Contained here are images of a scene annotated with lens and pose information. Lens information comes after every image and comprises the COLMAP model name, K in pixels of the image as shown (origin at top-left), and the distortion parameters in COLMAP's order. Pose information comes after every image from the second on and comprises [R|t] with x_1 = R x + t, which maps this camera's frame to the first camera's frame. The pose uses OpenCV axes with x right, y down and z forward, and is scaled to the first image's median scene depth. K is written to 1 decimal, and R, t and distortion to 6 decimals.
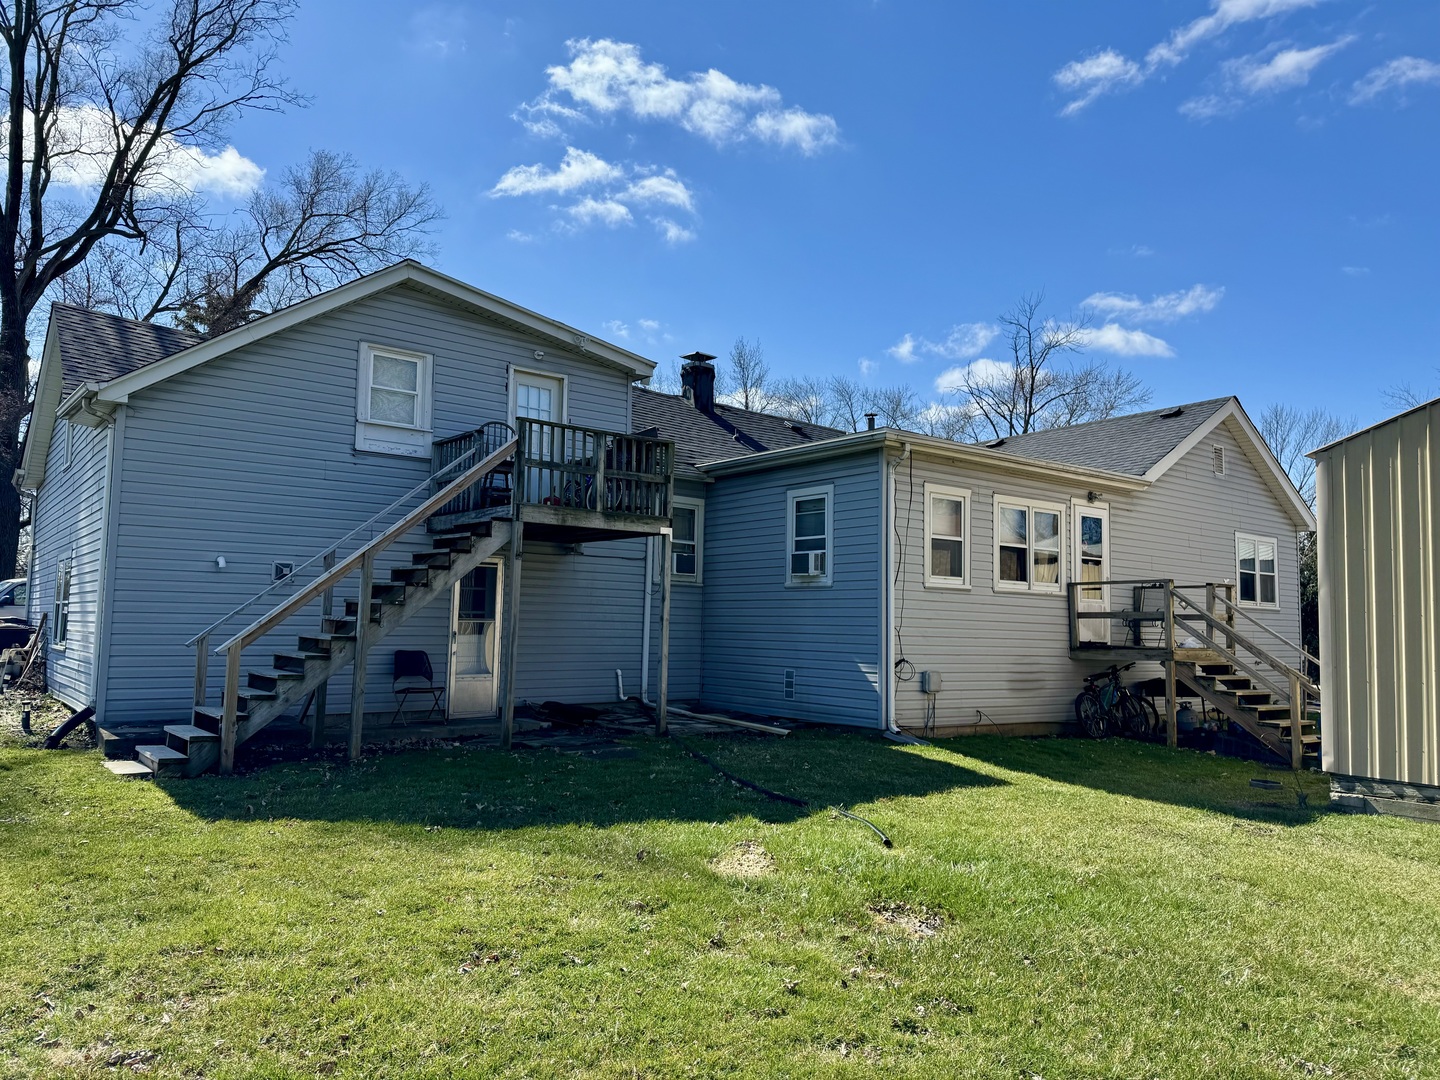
lens RADIAL K [[1002.3, 0, 720.0], [0, 1002.3, 540.0], [0, 0, 1]] dist [0.071635, -0.088034]
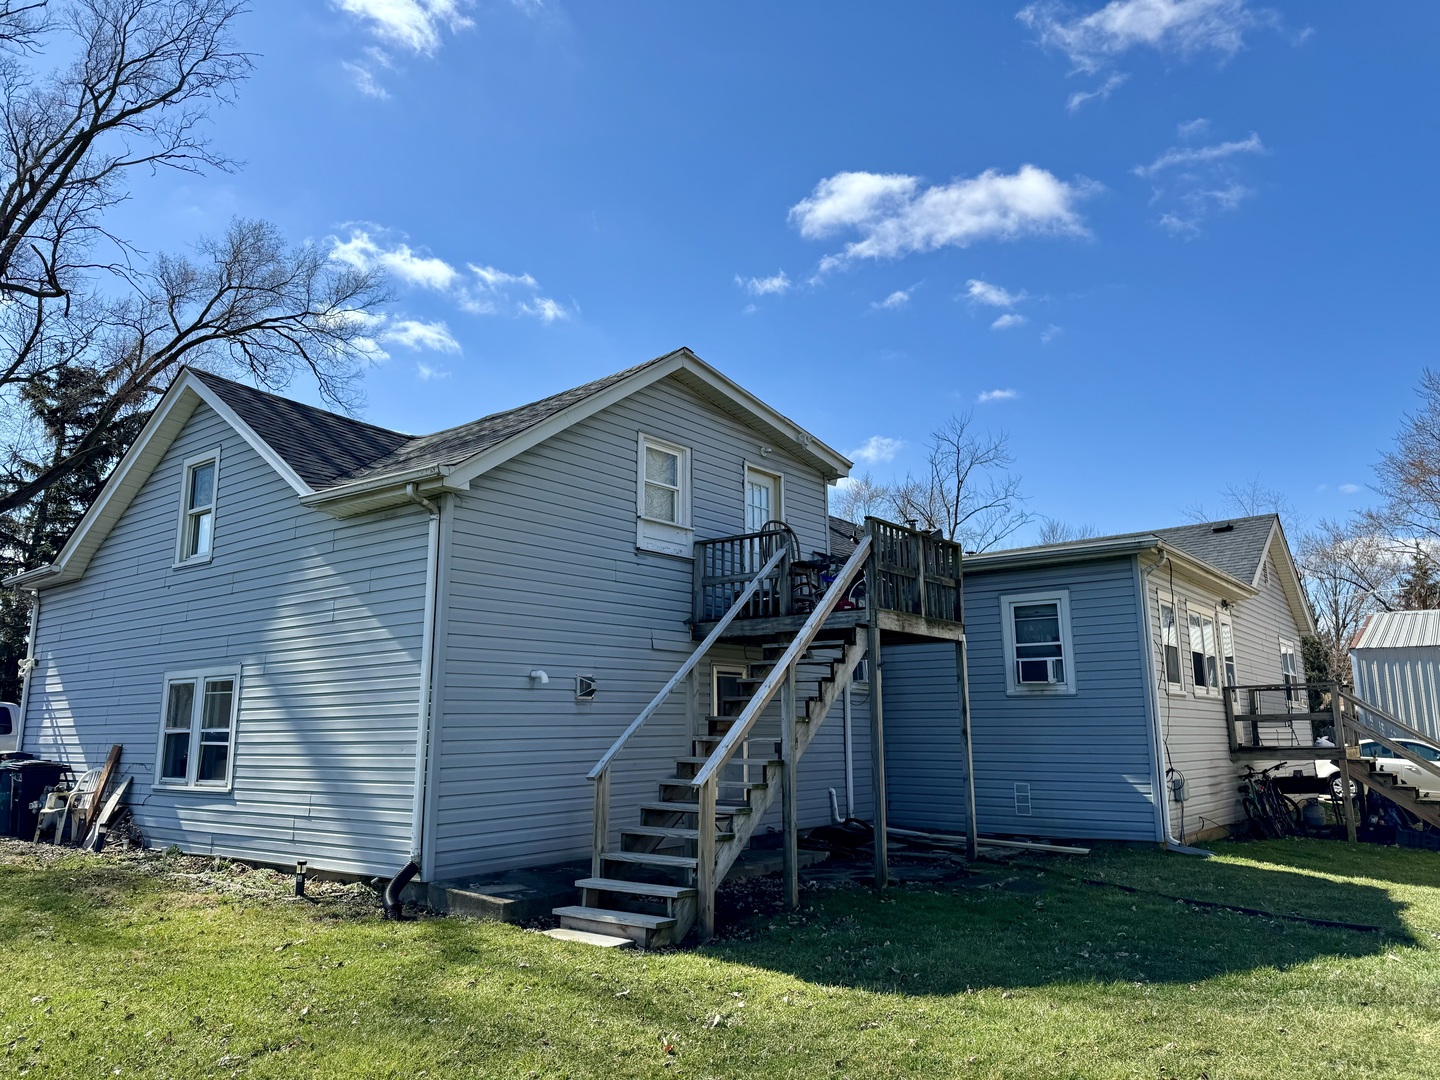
lens RADIAL K [[1005.4, 0, 641.4], [0, 1005.4, 517.9], [0, 0, 1]] dist [0.138893, -0.204794]
pose [[0.968919, 0.022571, 0.246345, -0.559067], [0.007819, 0.992537, -0.121692, -0.006406], [-0.247253, 0.119836, 0.961512, 0.122544]]
